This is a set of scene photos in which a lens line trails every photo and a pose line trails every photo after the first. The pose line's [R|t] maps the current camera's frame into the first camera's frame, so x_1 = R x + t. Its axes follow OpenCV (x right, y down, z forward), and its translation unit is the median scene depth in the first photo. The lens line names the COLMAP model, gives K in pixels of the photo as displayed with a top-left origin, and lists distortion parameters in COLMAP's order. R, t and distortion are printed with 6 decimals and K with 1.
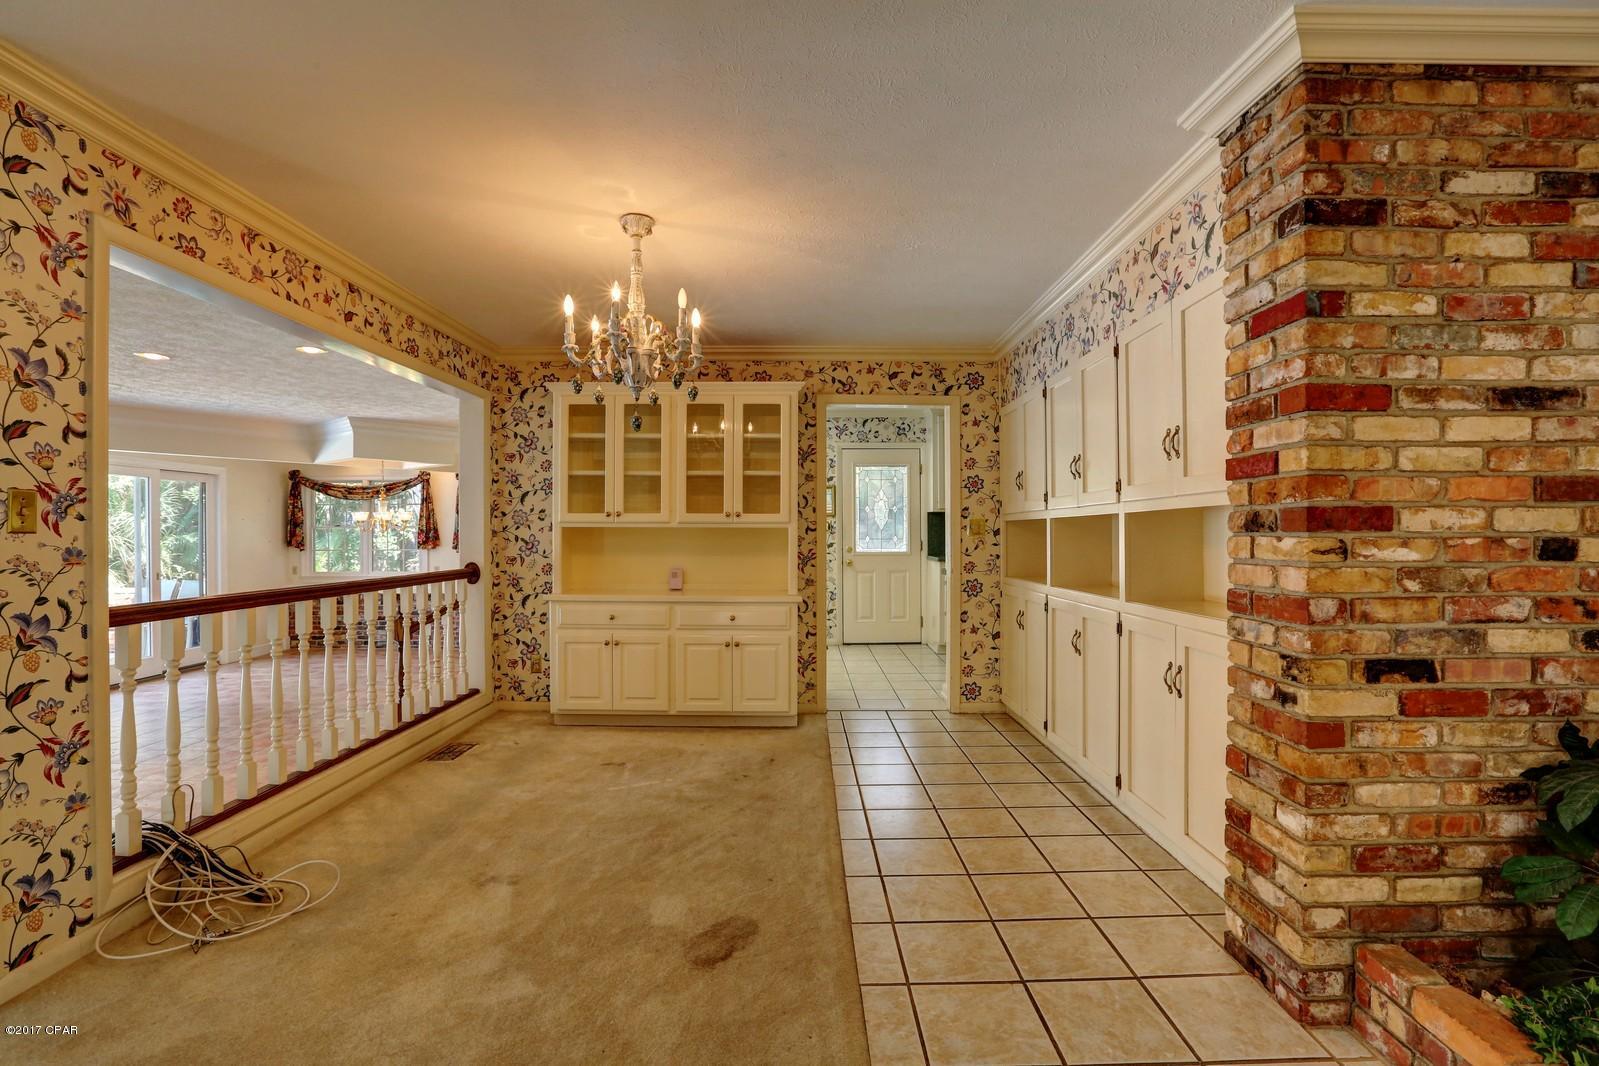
lens RADIAL K [[730.6, 0, 801.7], [0, 730.6, 531.3], [0, 0, 1]] dist [-0.055570, 0.021509]
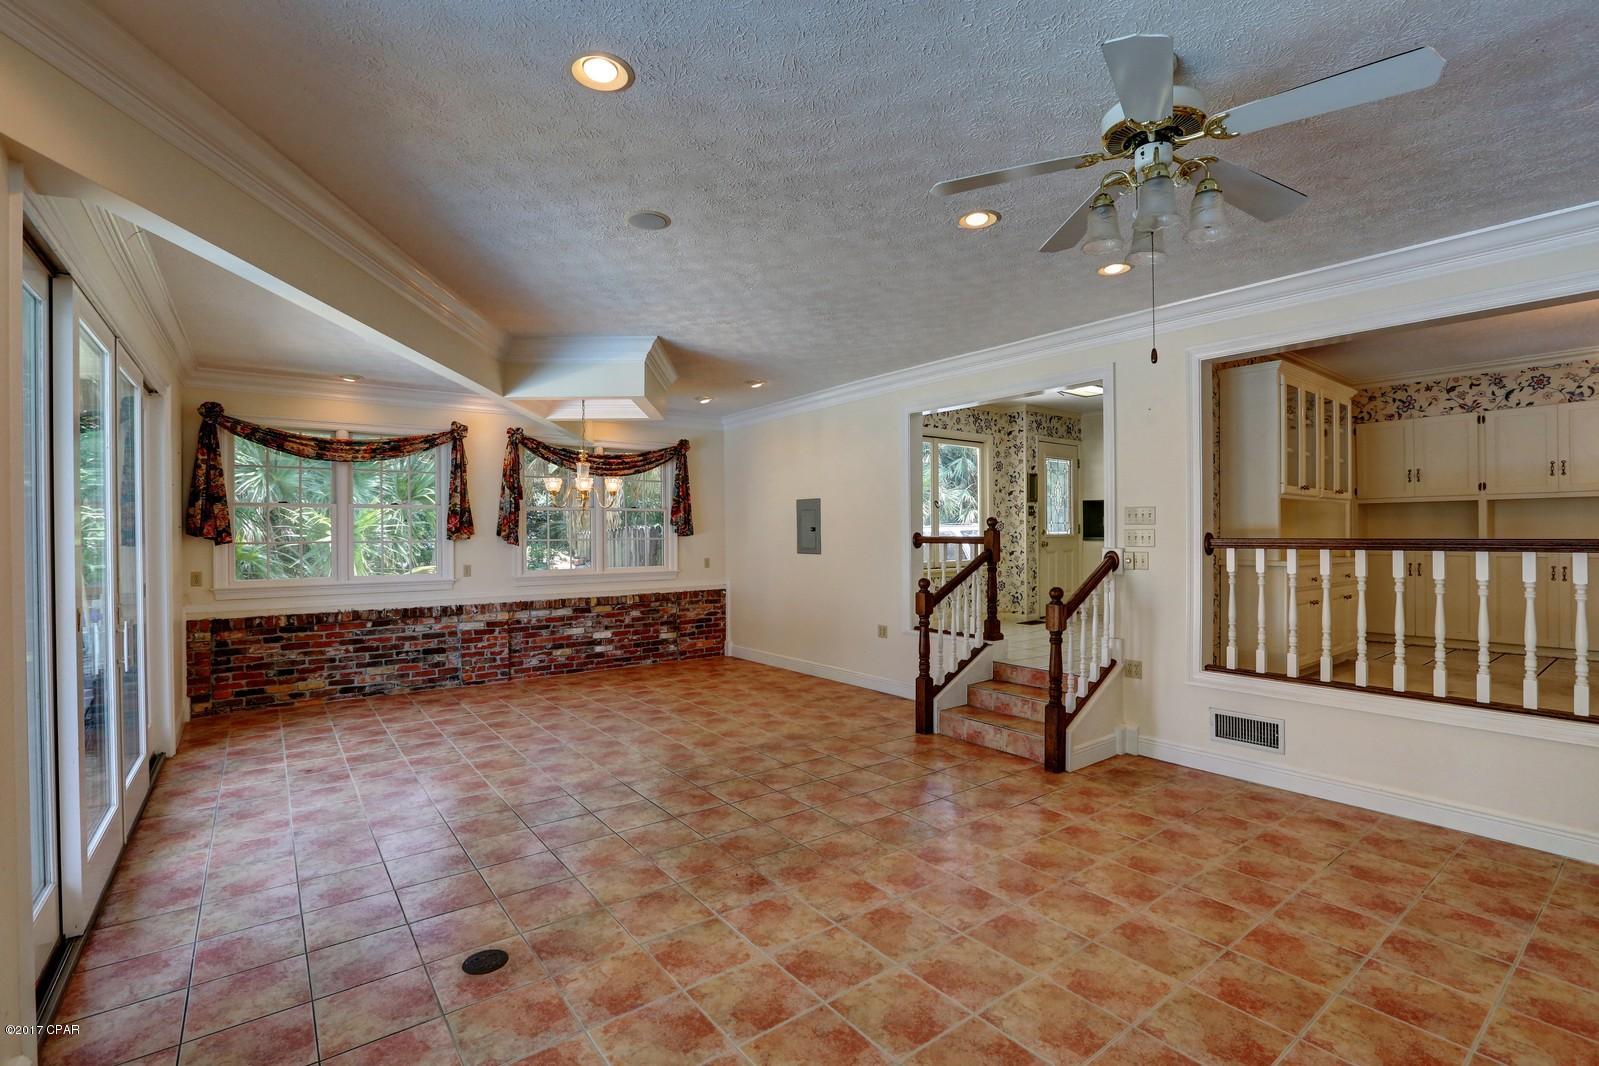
lens RADIAL K [[730.6, 0, 801.7], [0, 730.6, 531.3], [0, 0, 1]] dist [-0.055570, 0.021509]
pose [[0.794372, 0.000432, 0.607431, -3.792720], [0.002068, 0.999992, -0.003415, 0.111534], [-0.607428, 0.003969, 0.794365, 1.470279]]
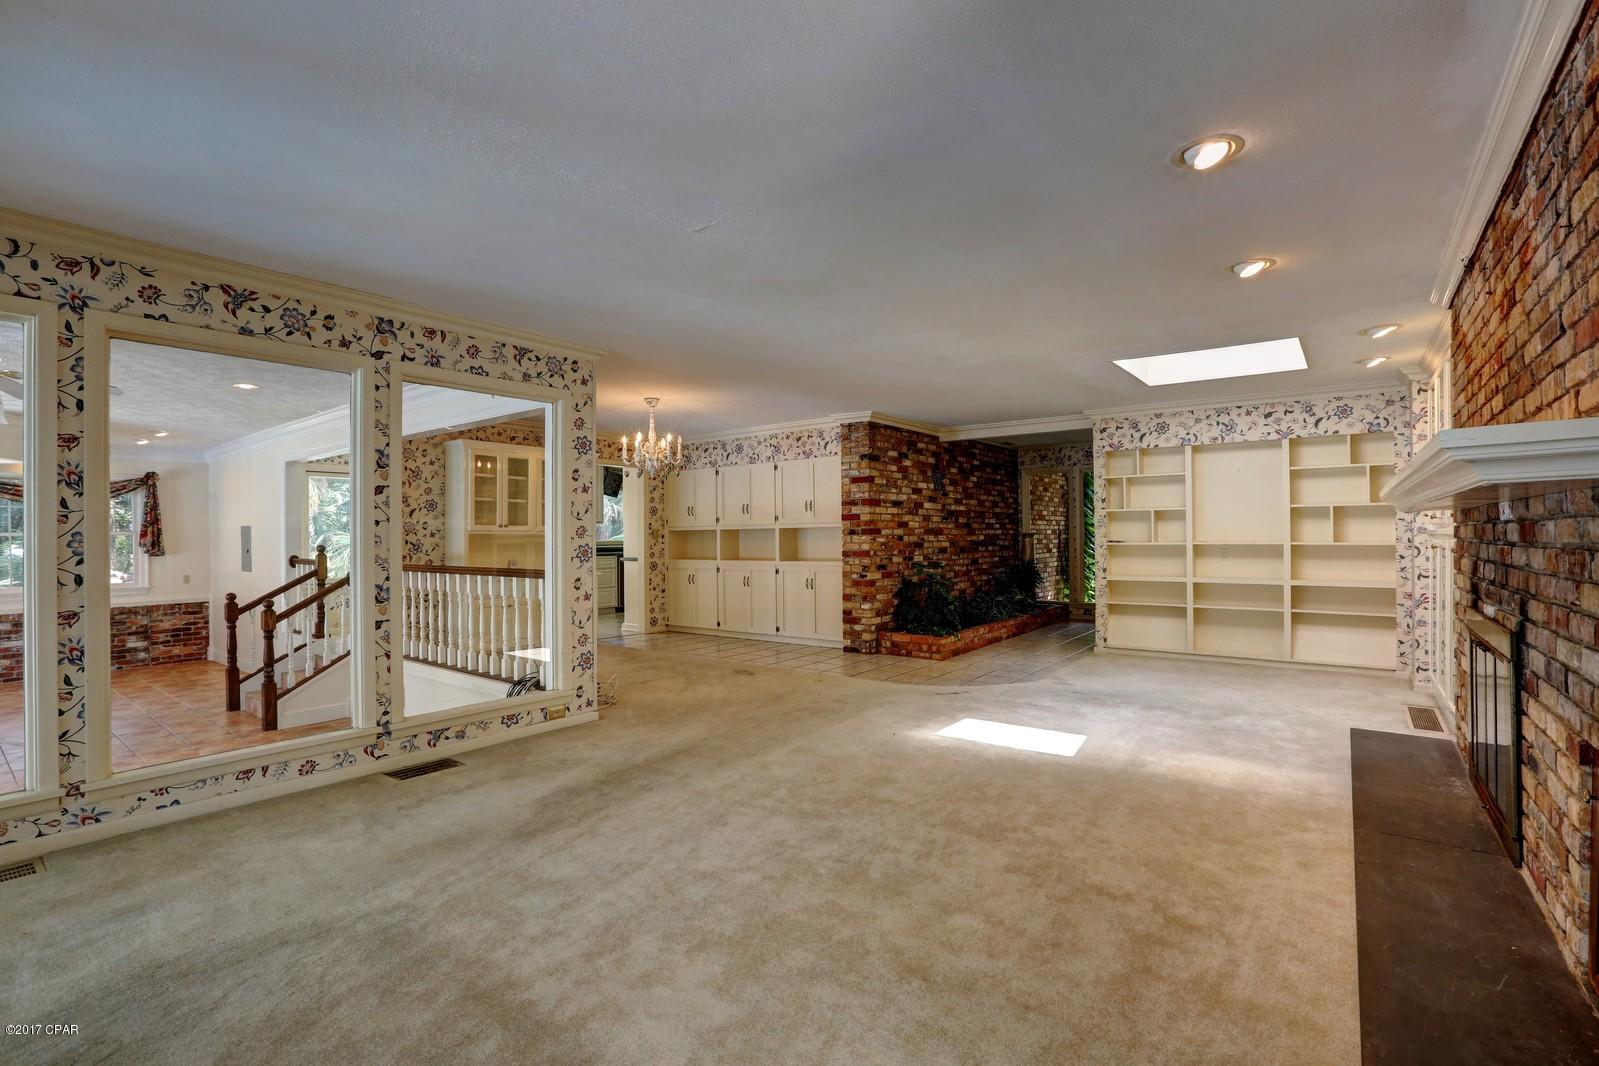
lens RADIAL K [[730.6, 0, 801.7], [0, 730.6, 531.3], [0, 0, 1]] dist [-0.055570, 0.021509]
pose [[0.612756, 0.001221, 0.790271, -2.744644], [0.006132, 0.999961, -0.006299, 0.005531], [-0.790248, 0.008705, 0.612725, -1.226398]]
